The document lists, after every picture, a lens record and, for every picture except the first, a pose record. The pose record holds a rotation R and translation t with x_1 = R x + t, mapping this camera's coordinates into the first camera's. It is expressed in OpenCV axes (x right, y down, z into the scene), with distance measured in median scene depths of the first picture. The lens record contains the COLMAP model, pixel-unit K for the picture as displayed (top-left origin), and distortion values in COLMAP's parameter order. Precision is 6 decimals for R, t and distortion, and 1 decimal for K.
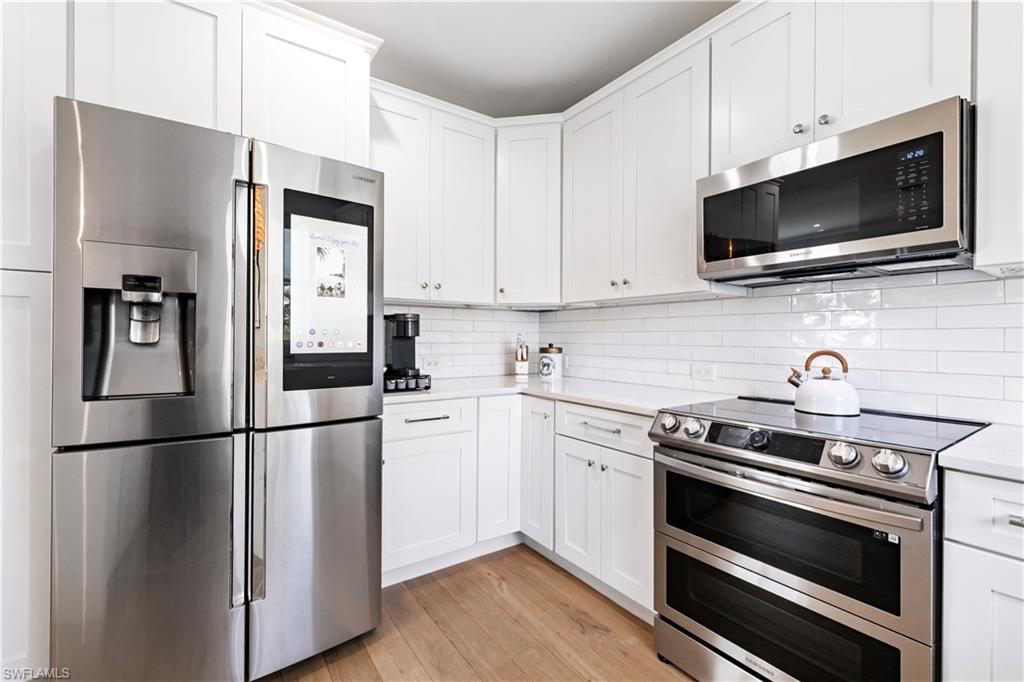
lens RADIAL K [[445.8, 0, 509.3], [0, 445.8, 335.5], [0, 0, 1]] dist [0.020507, -0.002074]
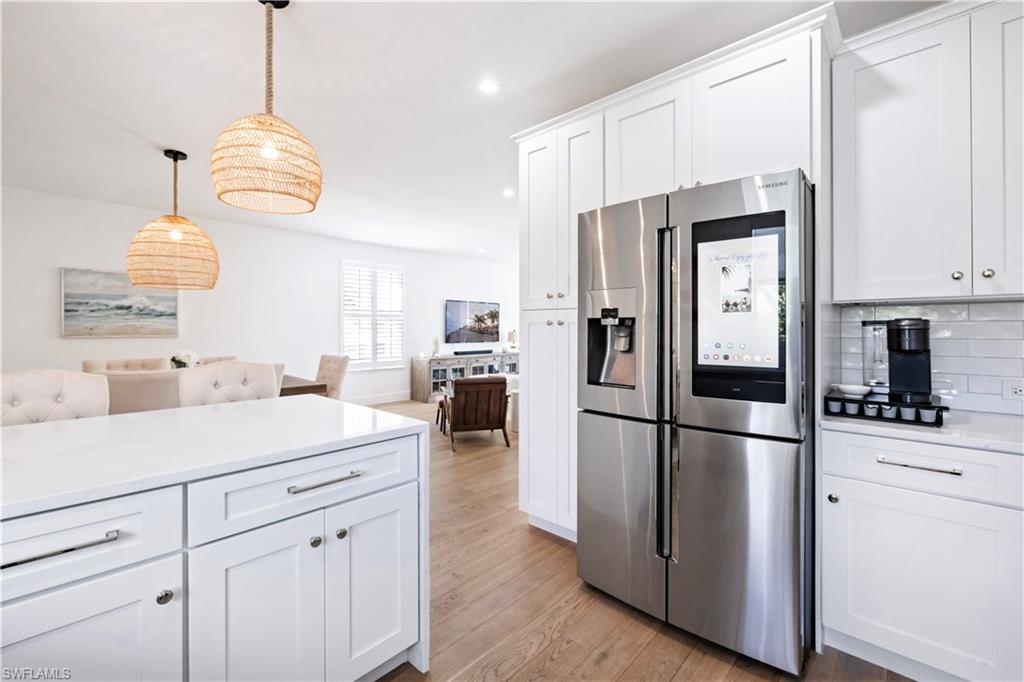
lens RADIAL K [[445.8, 0, 519.0], [0, 445.8, 325.6], [0, 0, 1]] dist [0.020507, -0.002074]
pose [[0.222723, -0.013116, -0.974793, 0.509801], [0.004725, 0.999912, -0.012374, -0.044960], [0.974870, -0.001850, 0.222766, 0.281081]]
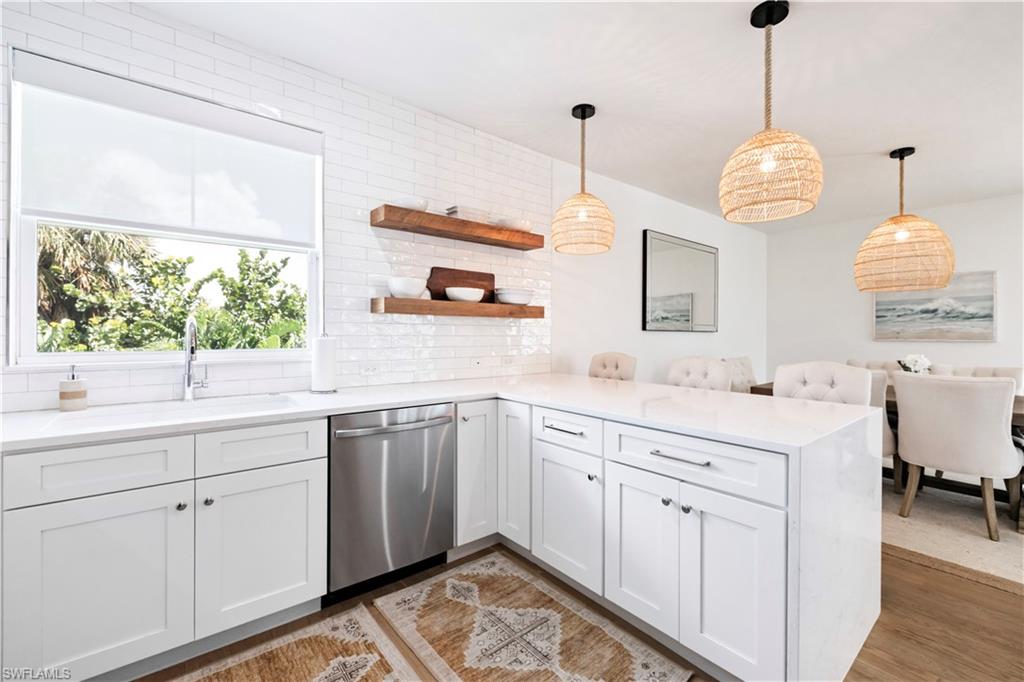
lens RADIAL K [[445.8, 0, 508.3], [0, 445.8, 338.1], [0, 0, 1]] dist [0.020507, -0.002074]
pose [[-0.993959, -0.009807, -0.109309, 0.109498], [-0.010887, 0.999898, 0.009294, -0.034881], [0.109206, 0.010428, -0.993964, 1.026174]]
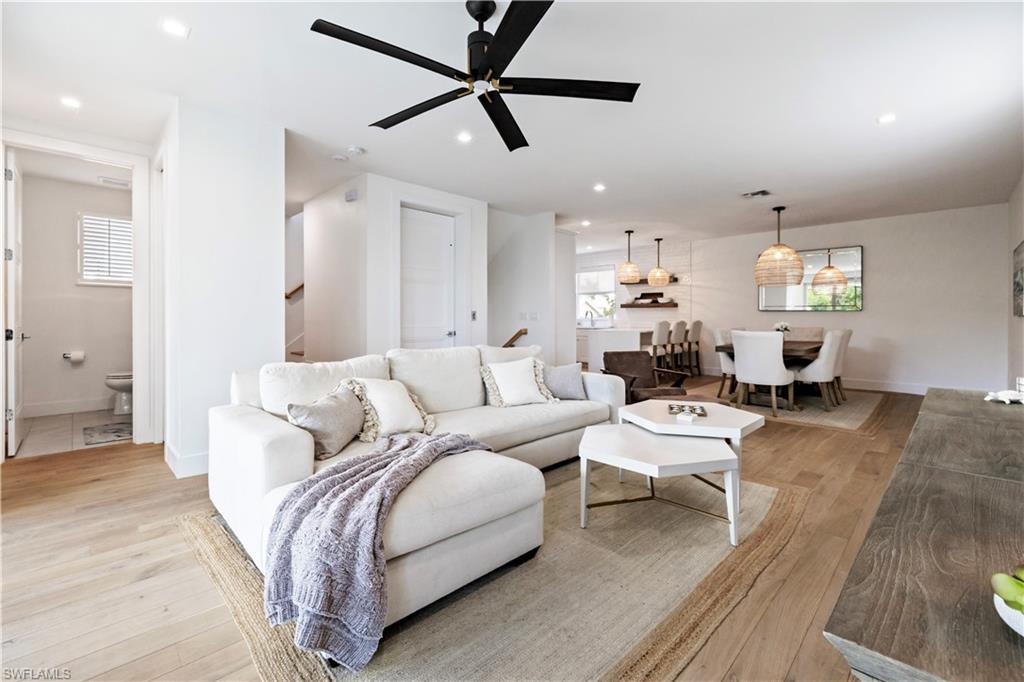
lens RADIAL K [[445.8, 0, 500.9], [0, 445.8, 318.7], [0, 0, 1]] dist [0.020507, -0.002074]
pose [[-0.160897, -0.008066, 0.986938, -5.002200], [-0.012227, 0.999906, 0.006178, 0.020007], [-0.986895, -0.011073, -0.160981, 1.948190]]
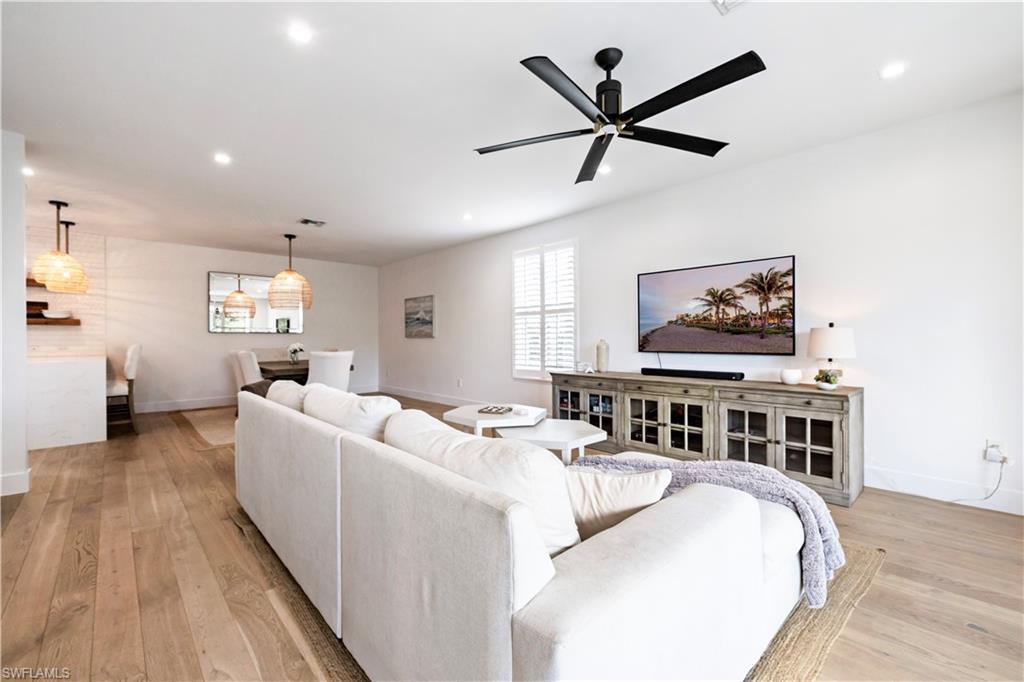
lens RADIAL K [[445.8, 0, 510.5], [0, 445.8, 348.9], [0, 0, 1]] dist [0.020507, -0.002074]
pose [[-0.995134, 0.000799, -0.098523, -3.318631], [-0.000492, 0.999914, 0.013085, 0.036306], [0.098525, 0.013070, -0.995049, 3.115053]]
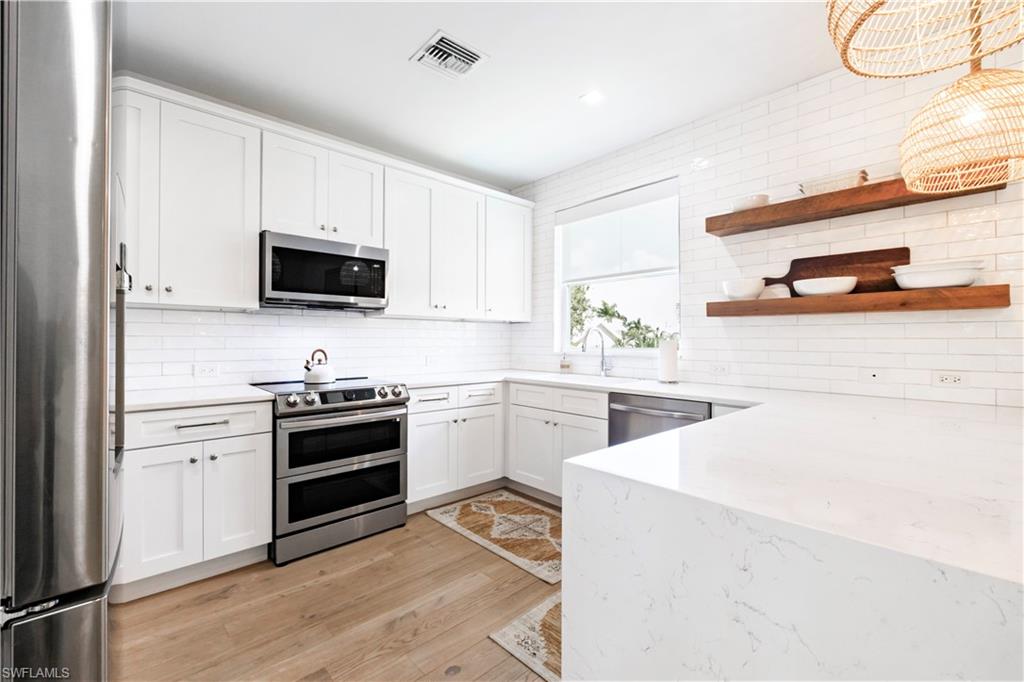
lens RADIAL K [[445.8, 0, 511.2], [0, 445.8, 335.3], [0, 0, 1]] dist [0.020507, -0.002074]
pose [[-0.146964, 0.008277, 0.989107, -1.119485], [-0.010314, 0.999898, -0.009900, -0.011435], [-0.989088, -0.011657, -0.146863, 0.460644]]
